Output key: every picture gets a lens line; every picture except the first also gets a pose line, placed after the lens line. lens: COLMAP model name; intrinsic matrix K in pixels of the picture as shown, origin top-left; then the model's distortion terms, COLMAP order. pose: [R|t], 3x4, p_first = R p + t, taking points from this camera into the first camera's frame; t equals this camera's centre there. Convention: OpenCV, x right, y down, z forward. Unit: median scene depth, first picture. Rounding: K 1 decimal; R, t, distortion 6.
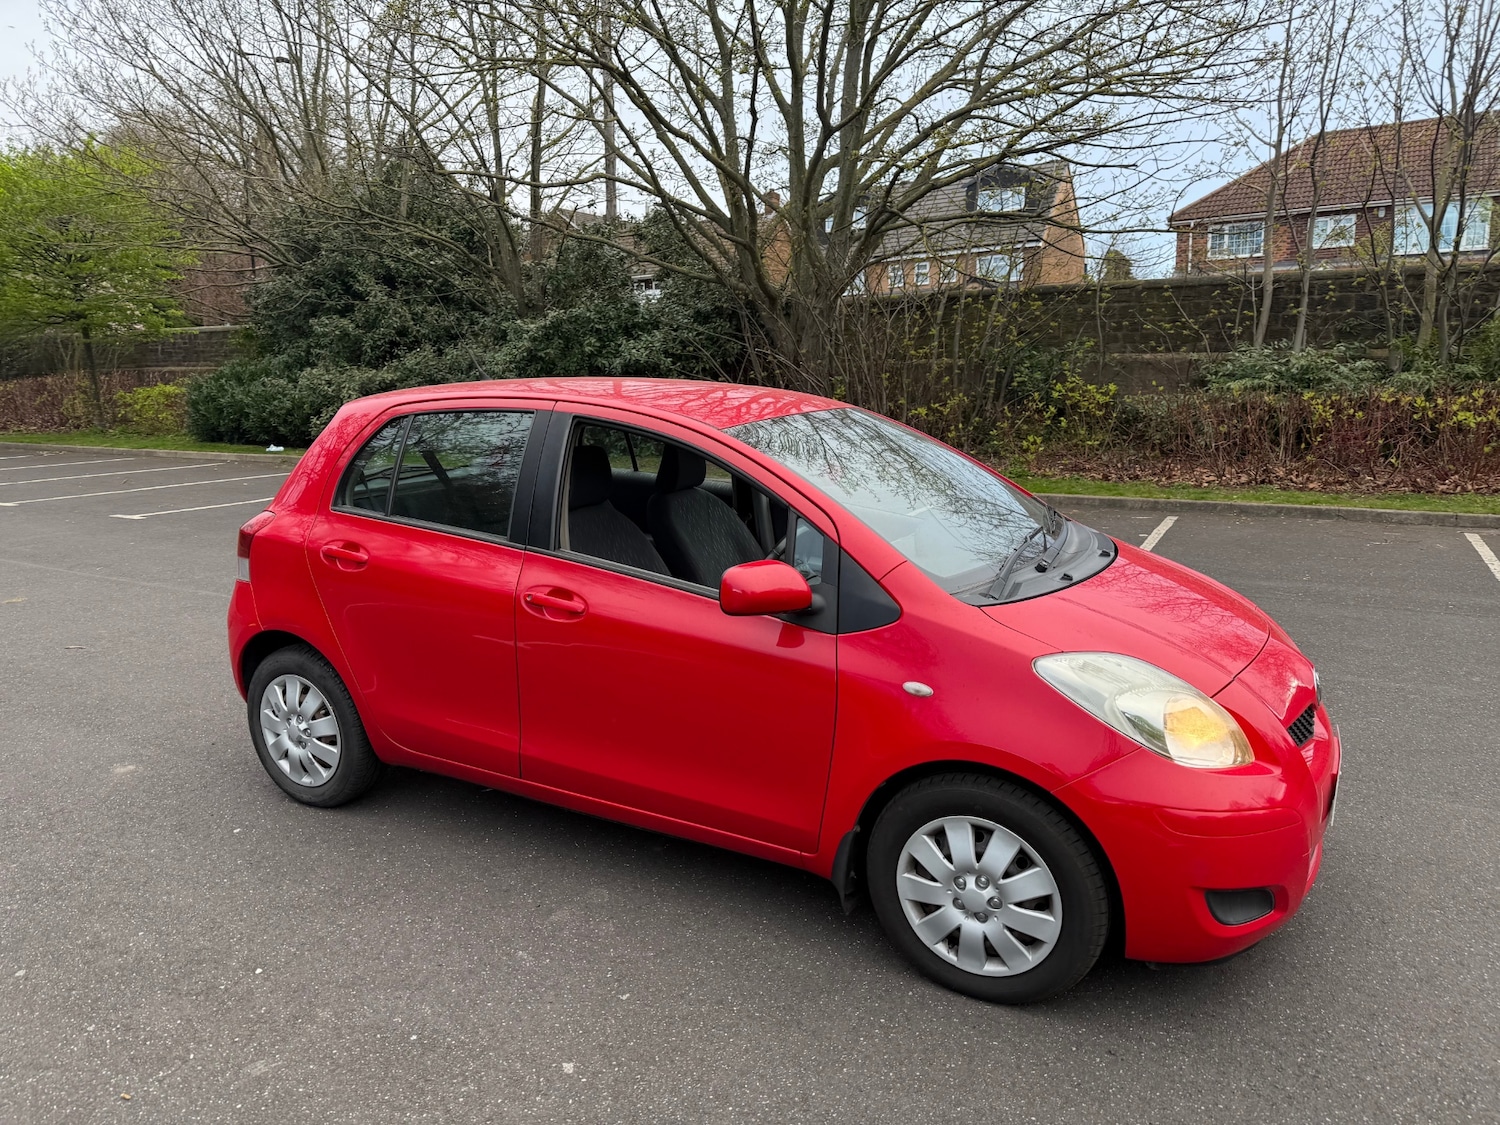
lens RADIAL K [[1052.7, 0, 745.1], [0, 1052.7, 573.9], [0, 0, 1]] dist [0.035148, -0.040658]
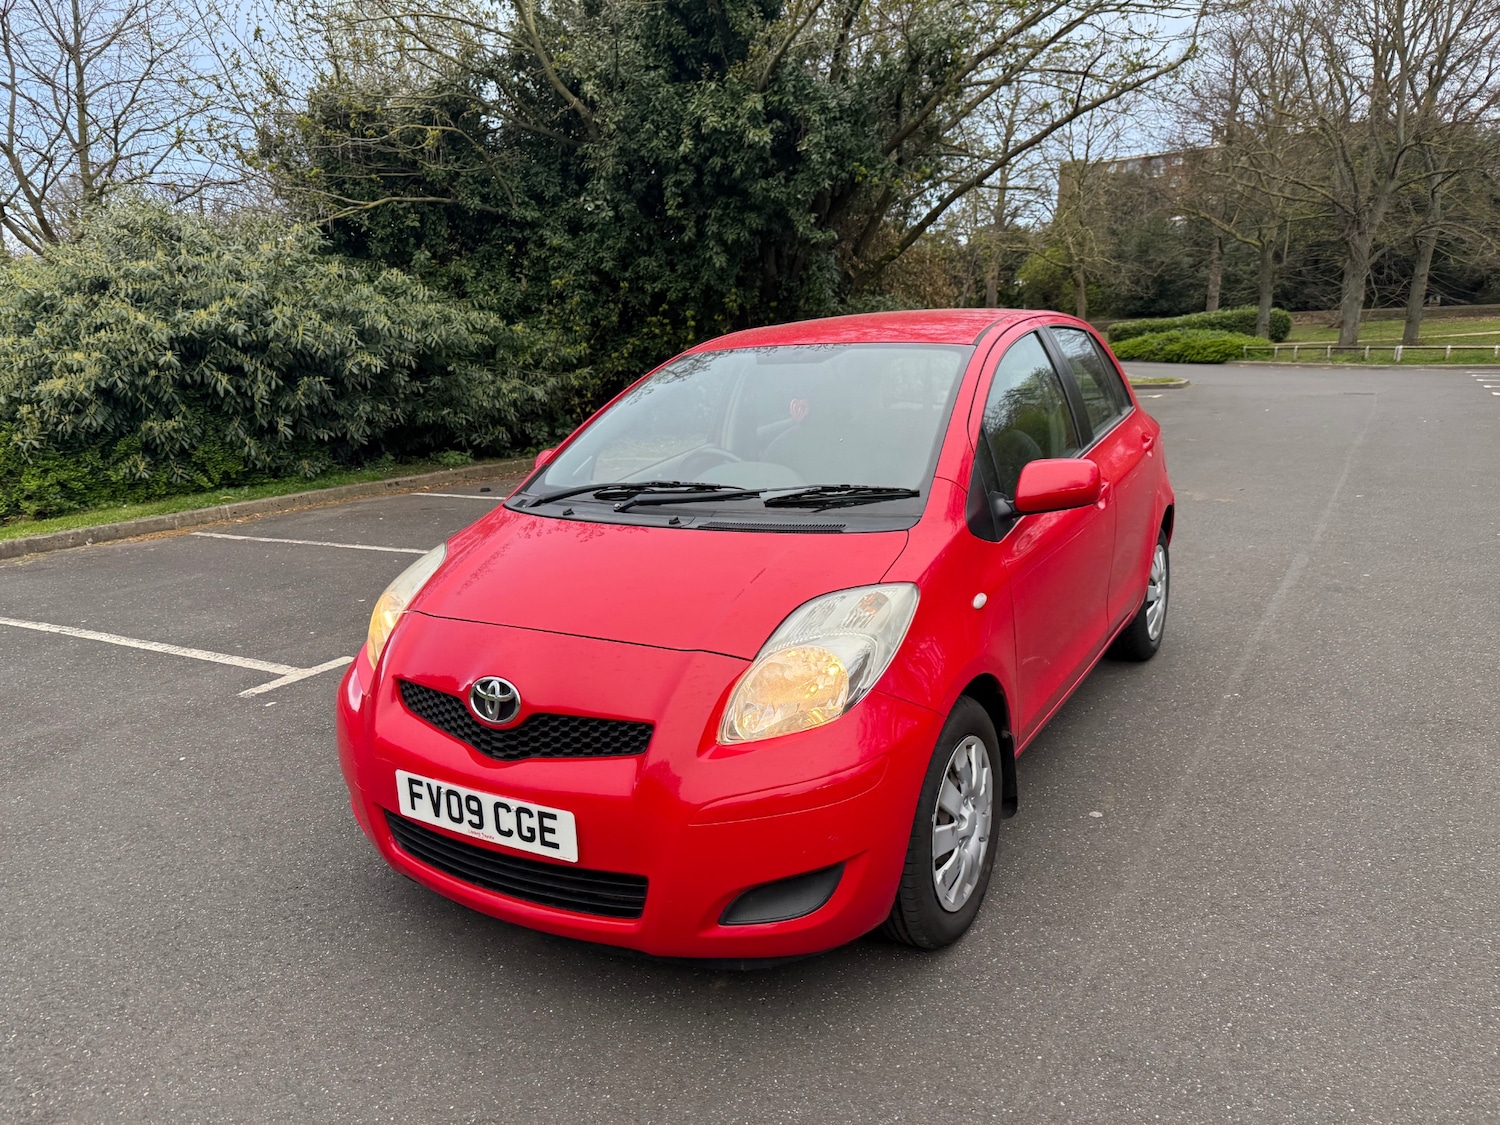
lens RADIAL K [[1052.7, 0, 743.6], [0, 1052.7, 570.3], [0, 0, 1]] dist [0.035148, -0.040658]
pose [[-0.037116, 0.226055, -0.973407, 0.970925], [-0.172457, 0.958015, 0.229056, -0.151084], [0.984318, 0.176373, 0.003427, 0.884251]]
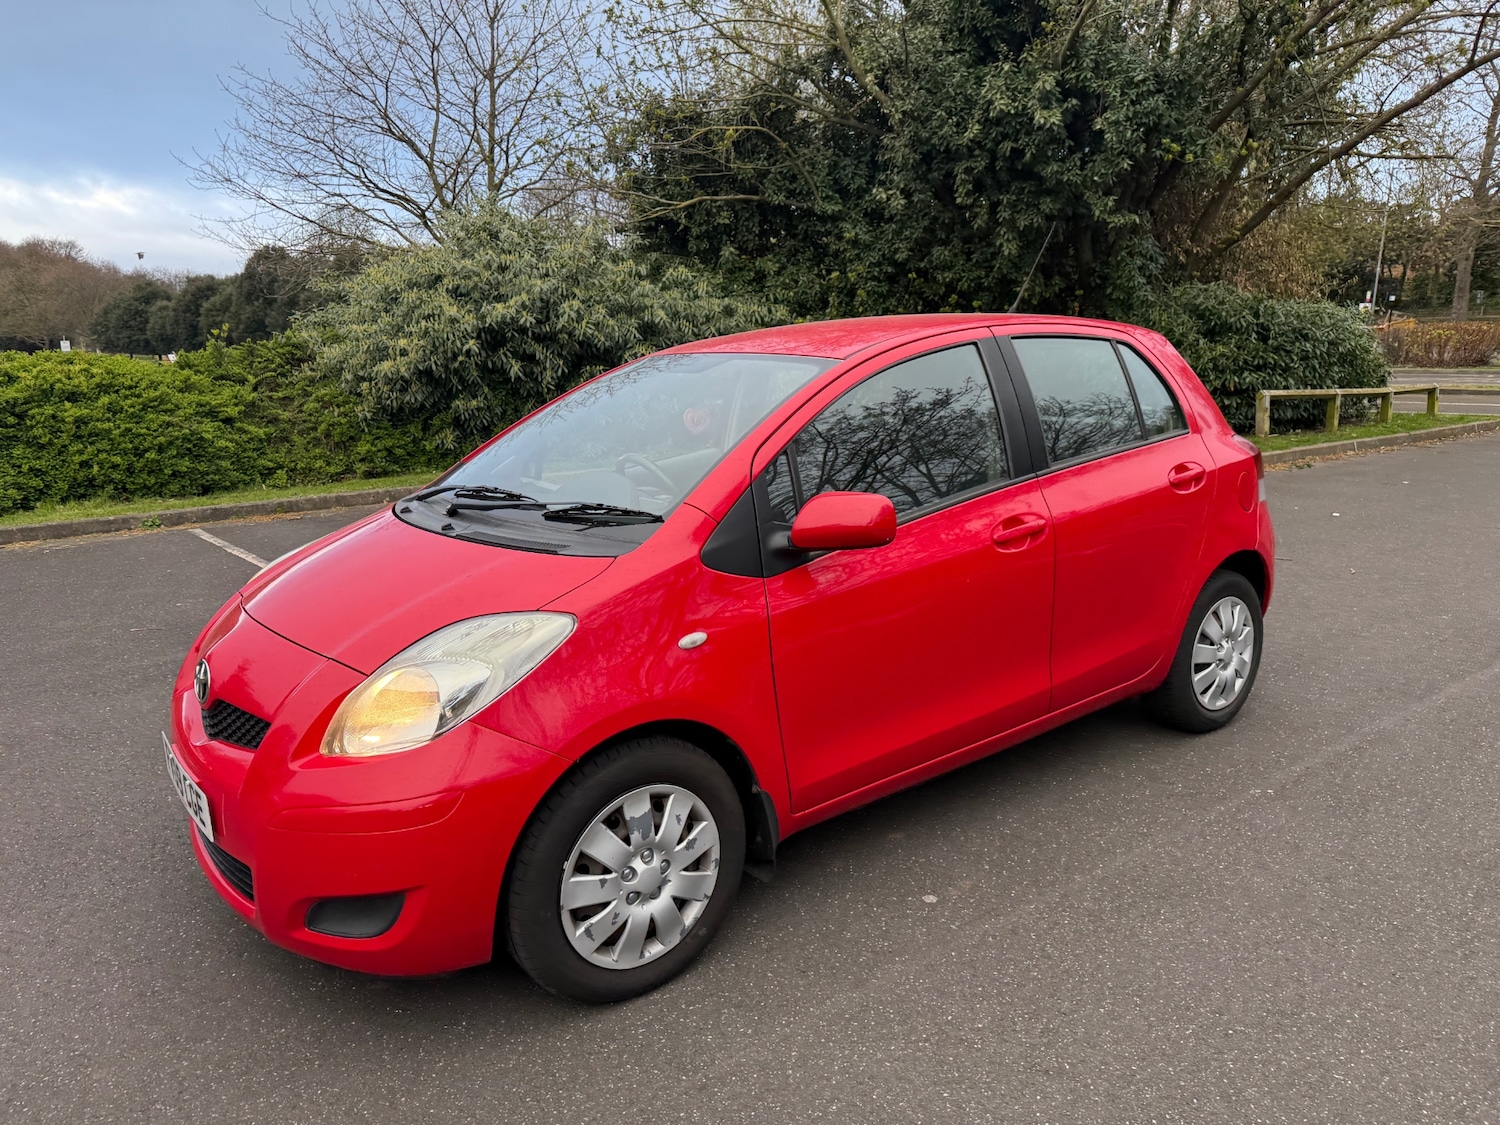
lens RADIAL K [[1052.7, 0, 746.6], [0, 1052.7, 554.6], [0, 0, 1]] dist [0.035148, -0.040658]
pose [[-0.397903, 0.204674, -0.894305, 0.845192], [-0.162973, 0.943524, 0.288449, -0.235179], [0.902836, 0.260523, -0.342075, 1.264554]]
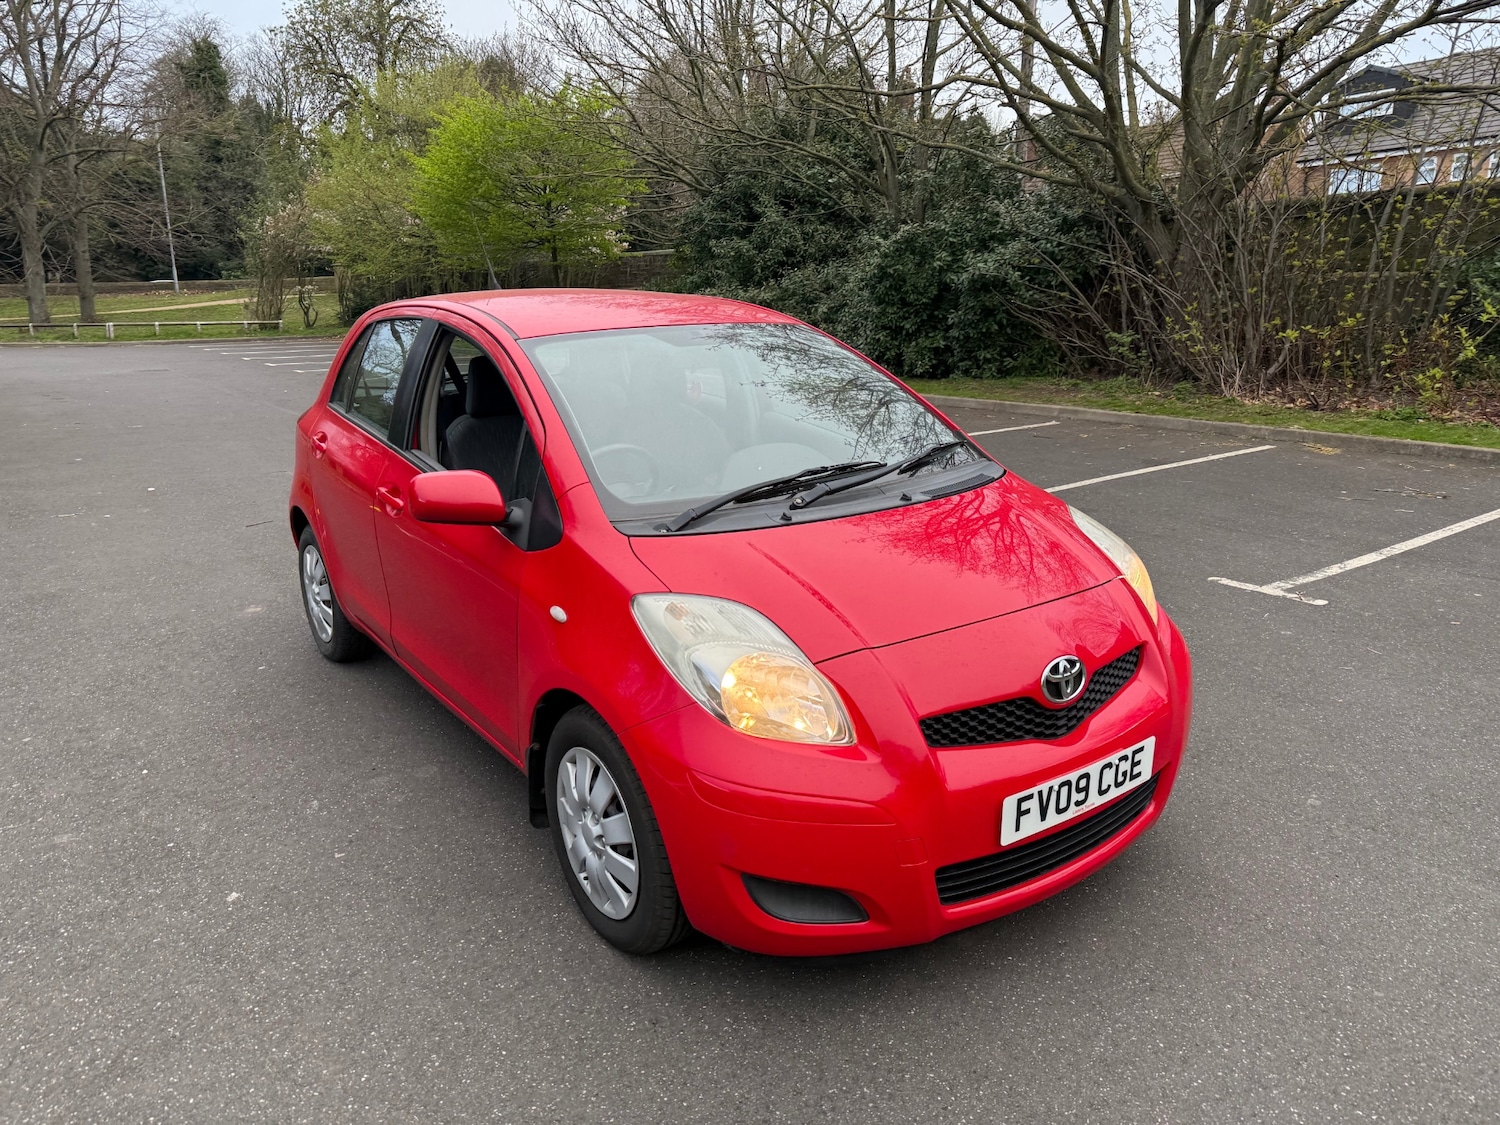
lens RADIAL K [[1052.7, 0, 742.5], [0, 1052.7, 570.6], [0, 0, 1]] dist [0.035148, -0.040658]
pose [[0.902088, 0.111624, -0.416865, 0.489333], [-0.082628, 0.992773, 0.087029, -0.018822], [0.423567, -0.044064, 0.904792, 0.134343]]
